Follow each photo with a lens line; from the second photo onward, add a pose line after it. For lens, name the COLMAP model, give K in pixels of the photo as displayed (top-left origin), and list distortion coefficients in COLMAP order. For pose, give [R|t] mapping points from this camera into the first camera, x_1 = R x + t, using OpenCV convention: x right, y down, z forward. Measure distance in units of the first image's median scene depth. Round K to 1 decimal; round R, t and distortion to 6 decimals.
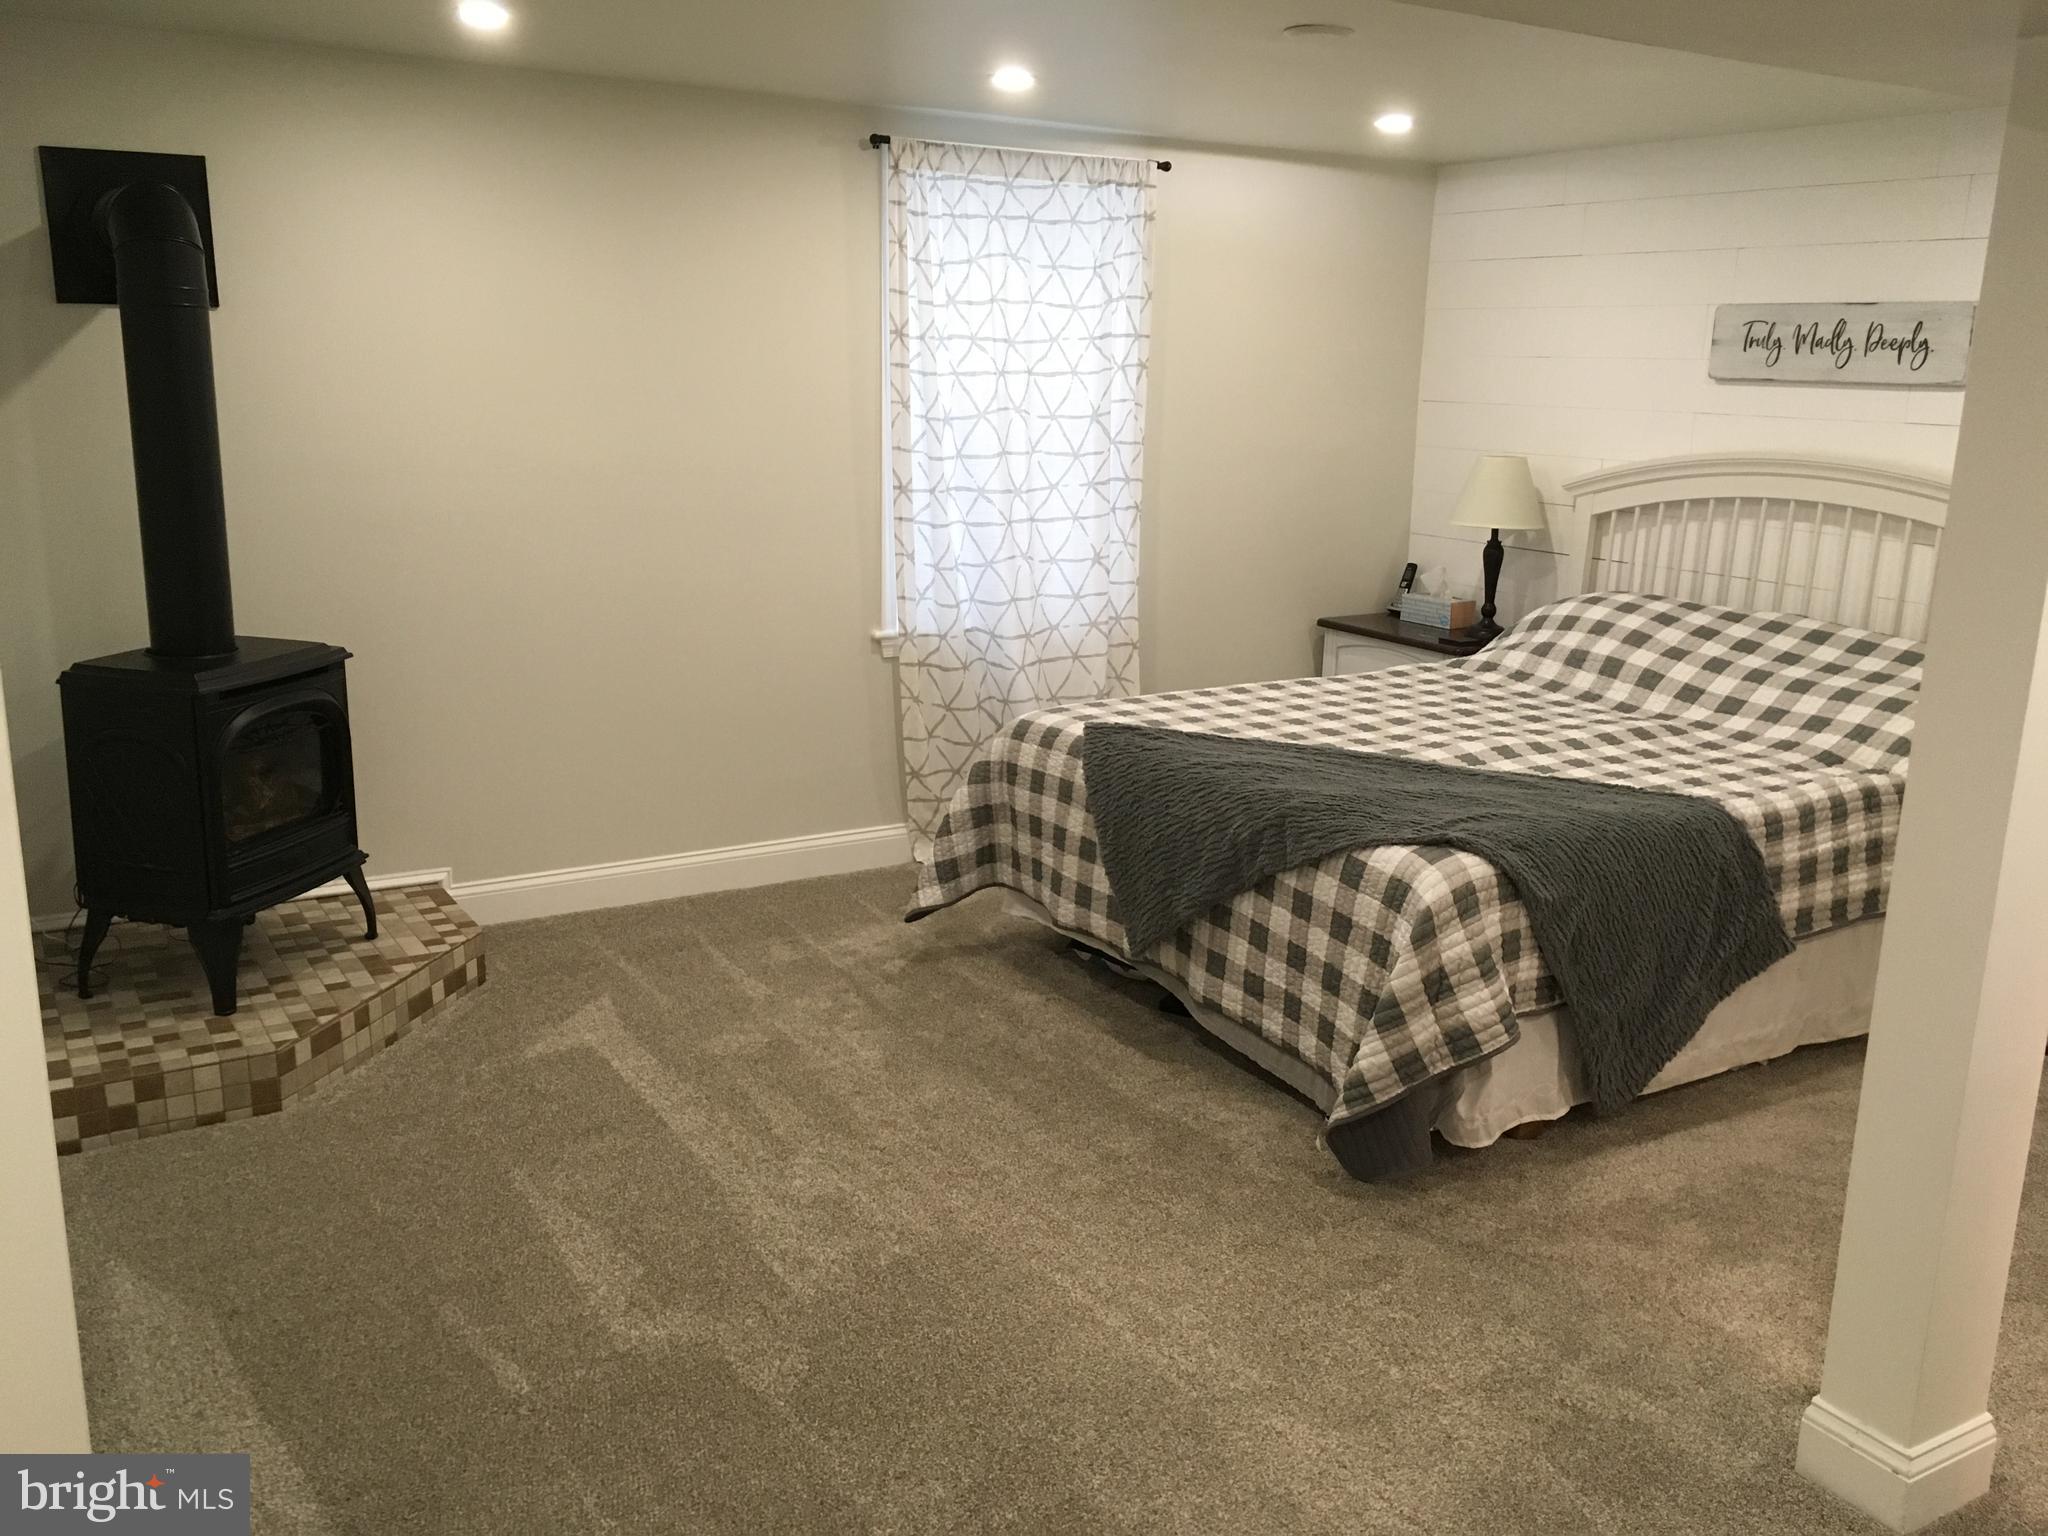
lens RADIAL K [[1731.6, 0, 1028.9], [0, 1731.6, 766.8], [0, 0, 1]] dist [0.084034, -0.100614]
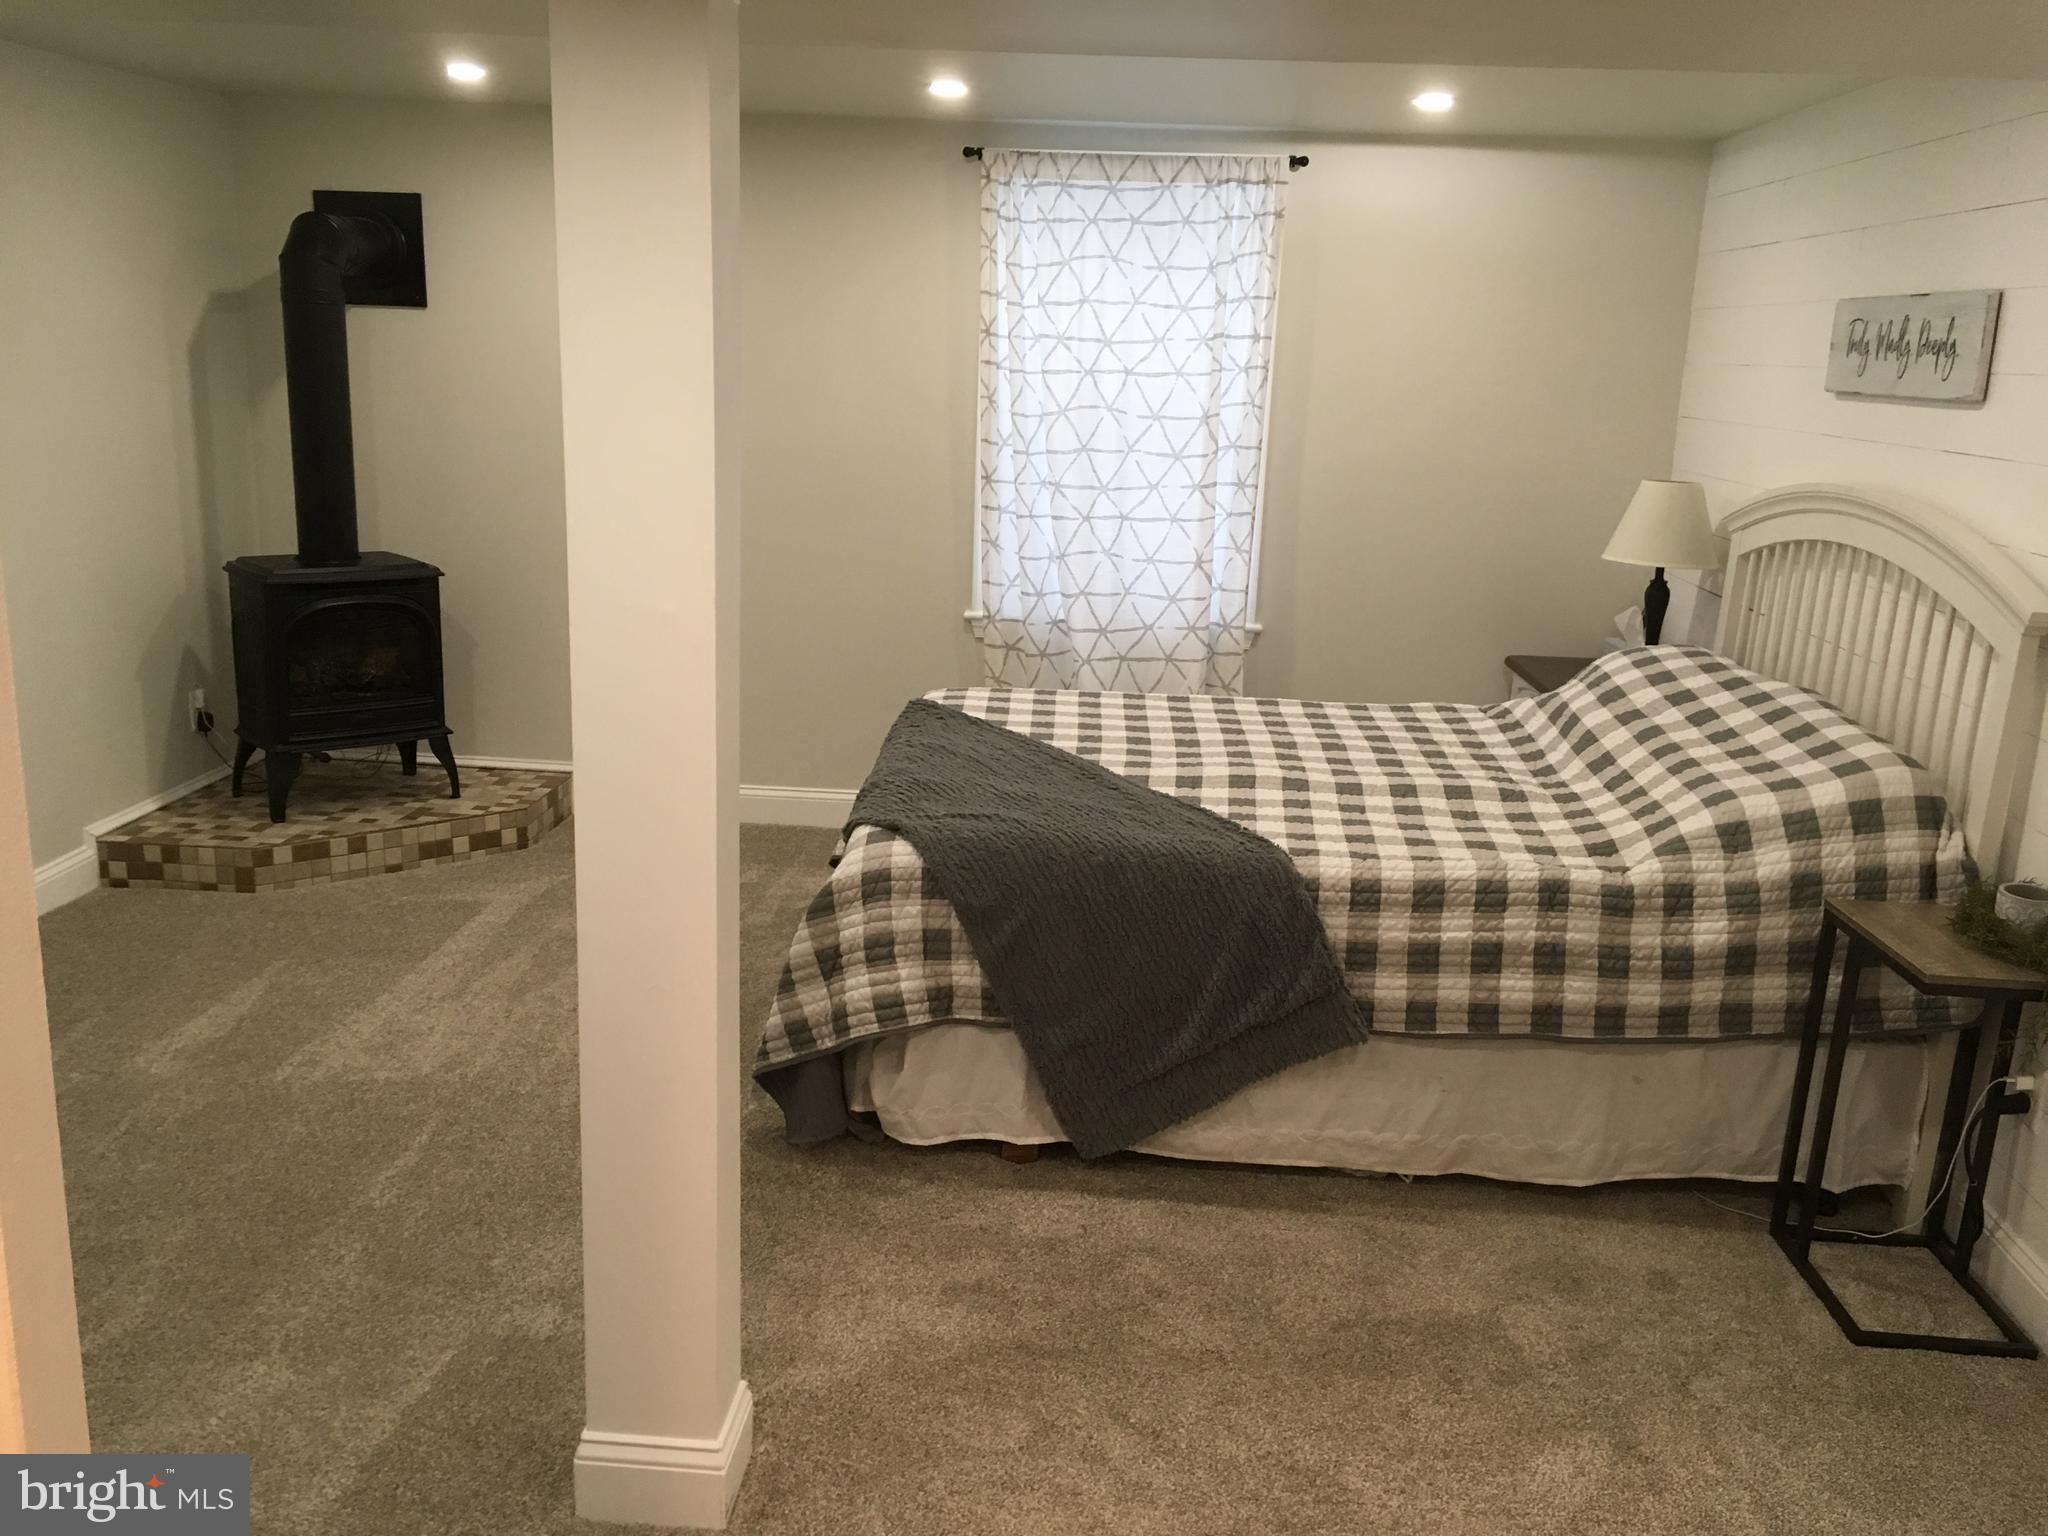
lens RADIAL K [[1731.6, 0, 1020.5], [0, 1731.6, 775.9], [0, 0, 1]] dist [0.084034, -0.100614]
pose [[0.816411, 0.144529, -0.559092, 0.577221], [-0.150252, 0.987992, 0.035998, -0.022574], [0.557582, 0.054616, 0.828324, 0.144605]]
